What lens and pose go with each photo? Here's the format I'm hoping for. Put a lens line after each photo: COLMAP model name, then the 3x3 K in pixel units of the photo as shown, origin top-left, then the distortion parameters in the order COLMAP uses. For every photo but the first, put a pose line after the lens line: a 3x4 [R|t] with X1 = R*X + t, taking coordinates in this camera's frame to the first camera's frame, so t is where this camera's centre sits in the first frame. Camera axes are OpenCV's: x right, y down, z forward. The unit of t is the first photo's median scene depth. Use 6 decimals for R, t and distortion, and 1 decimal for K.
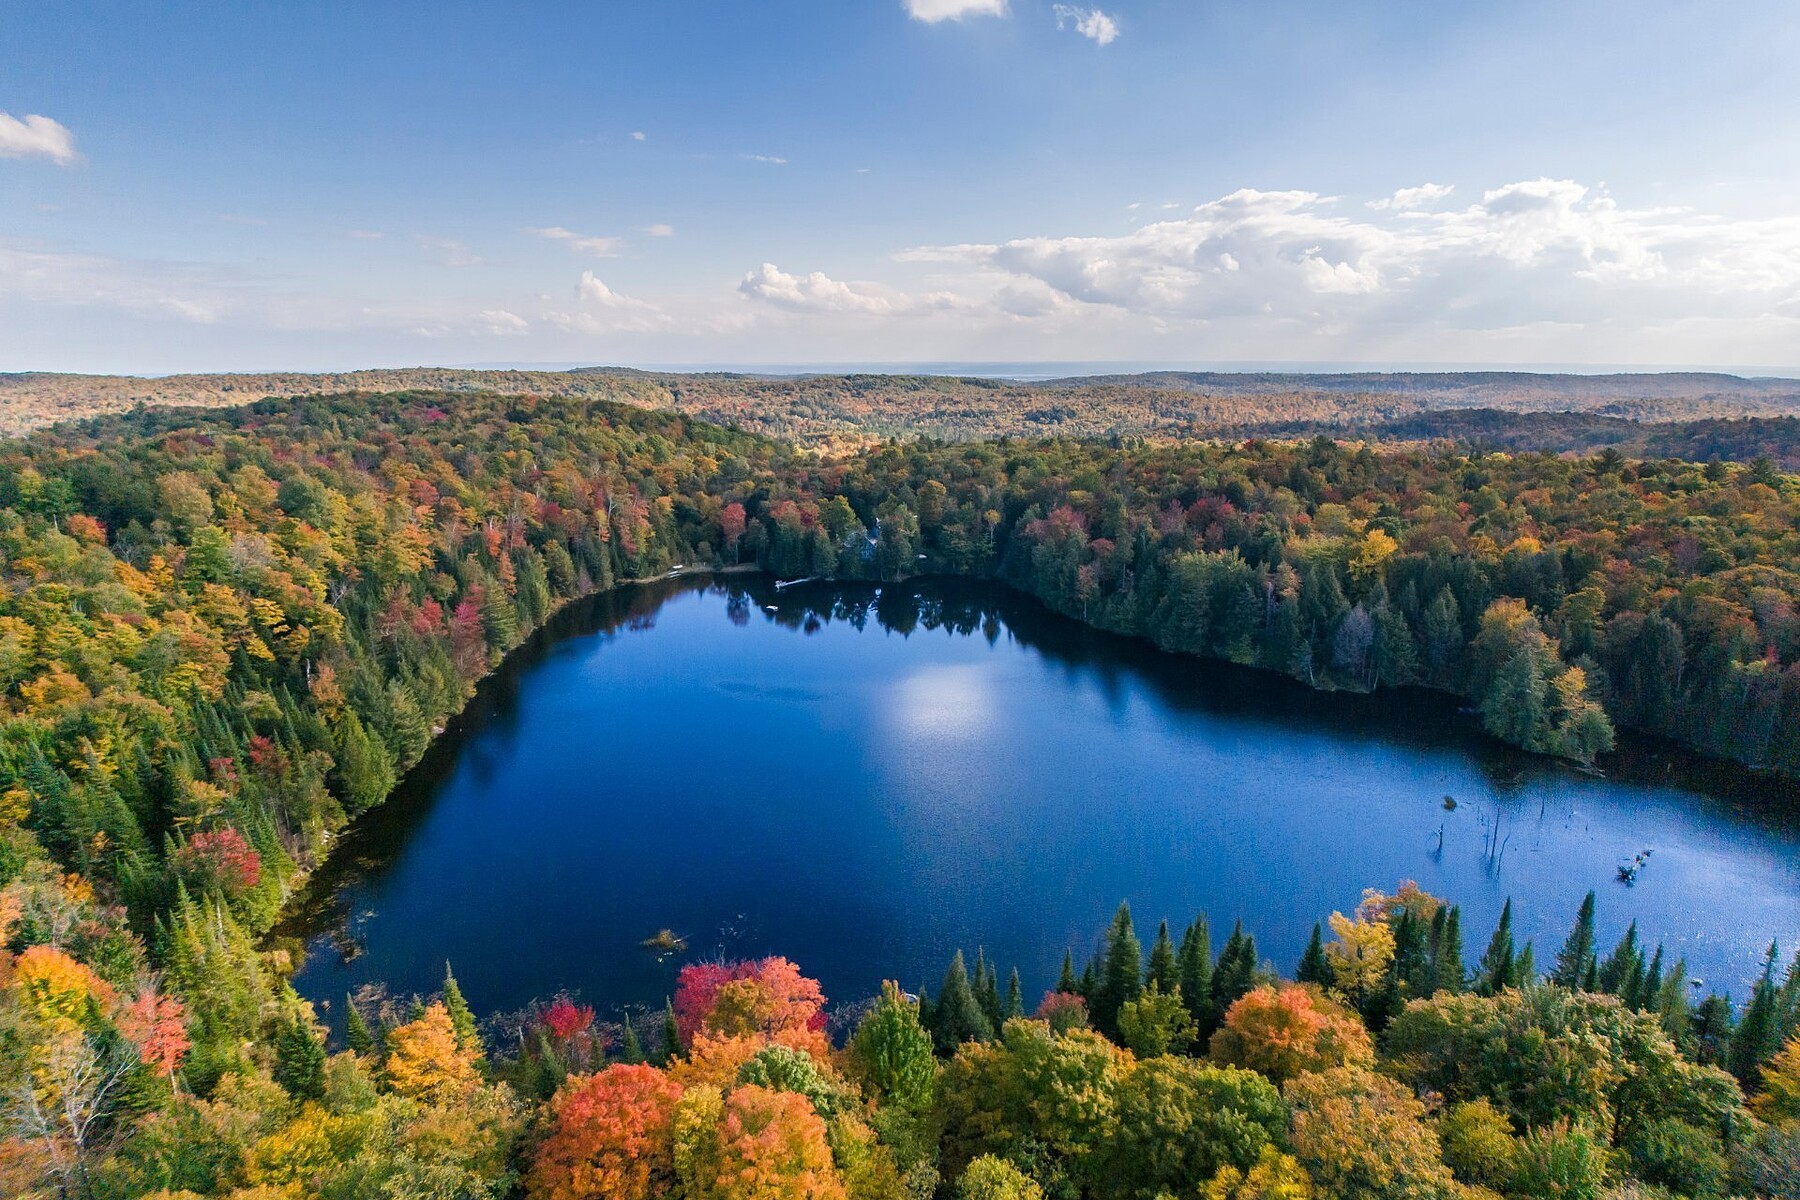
lens RADIAL K [[995.0, 0, 900.0], [0, 995.0, 600.0], [0, 0, 1]] dist [-0.013554, -0.001435]
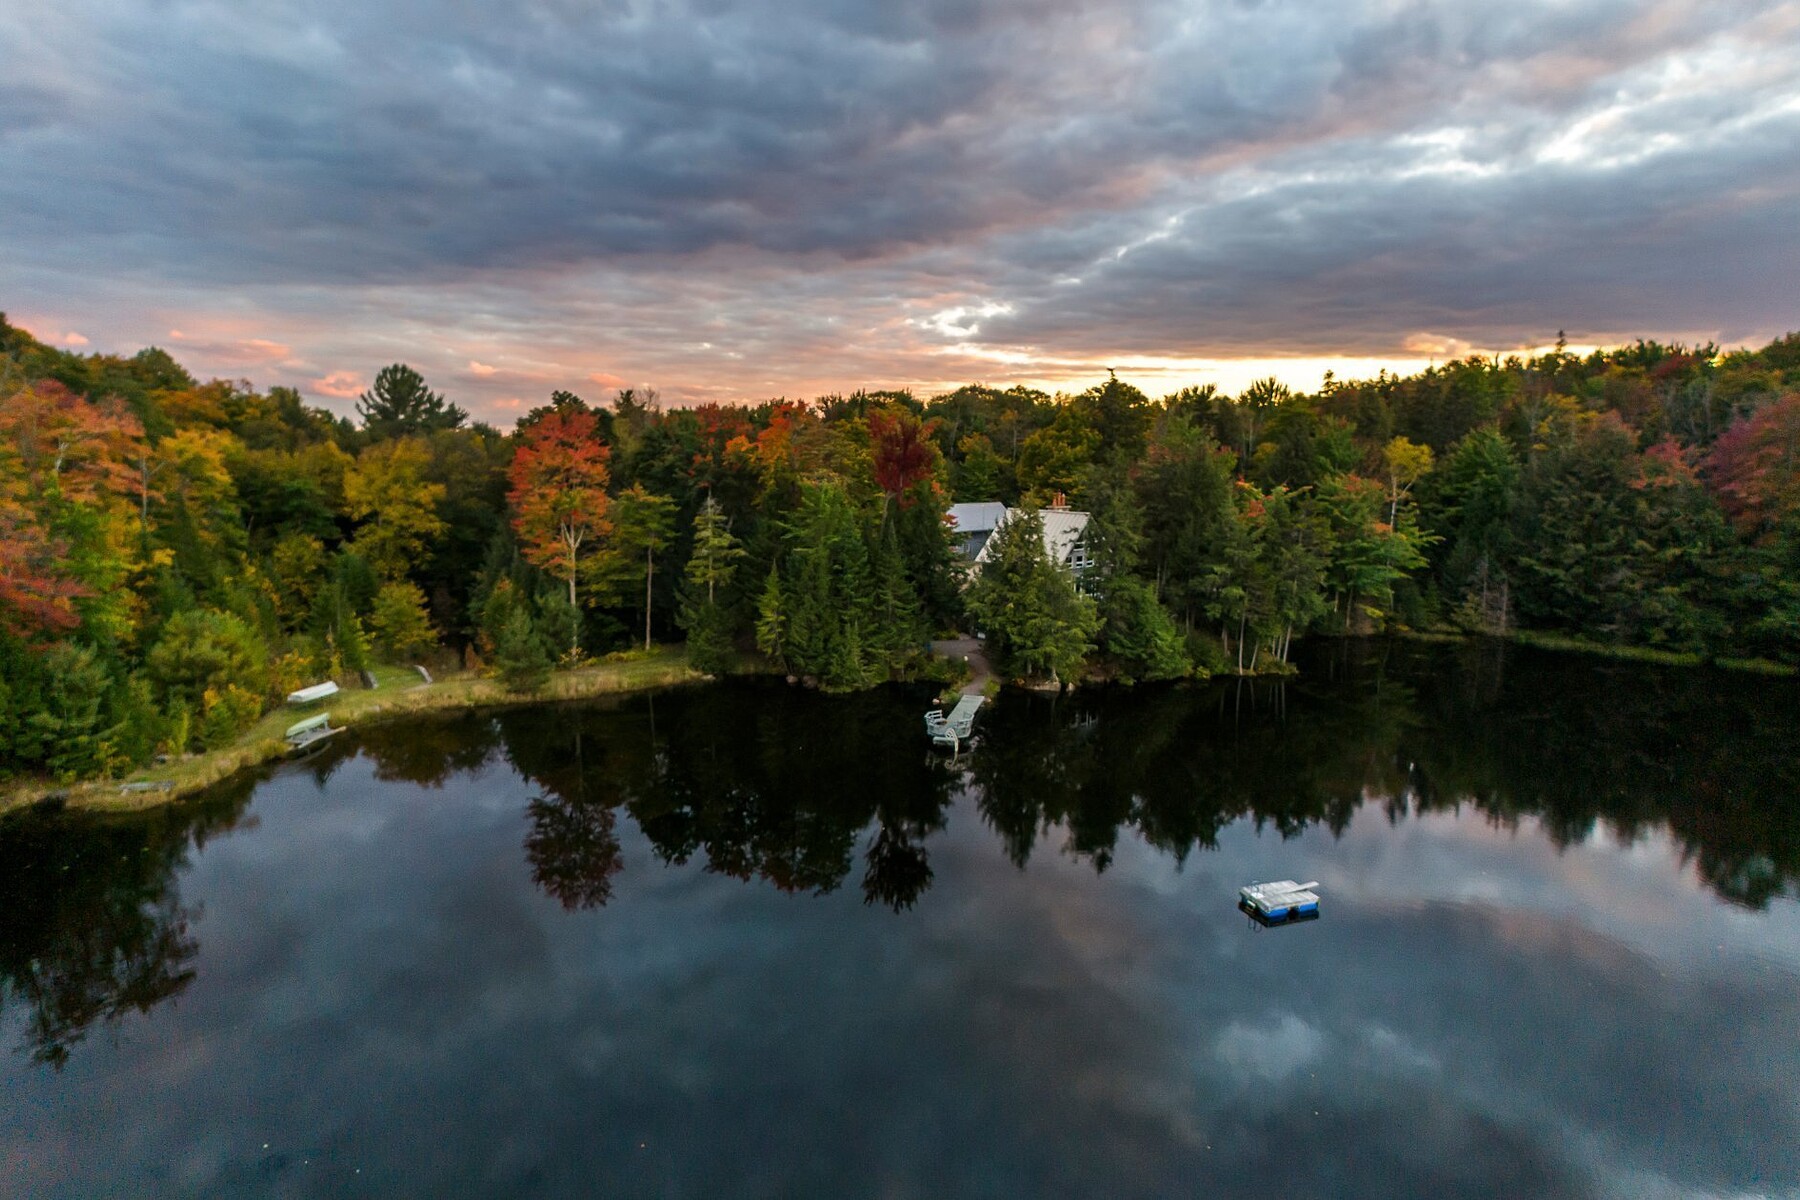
lens RADIAL K [[959.8, 0, 861.3], [0, 959.8, 589.8], [0, 0, 1]] dist [-0.044302, -0.000376]
pose [[0.905770, -0.042999, 0.421583, -0.197516], [0.084656, 0.993146, -0.080588, -0.028576], [-0.415228, 0.108683, 0.903202, 0.753301]]
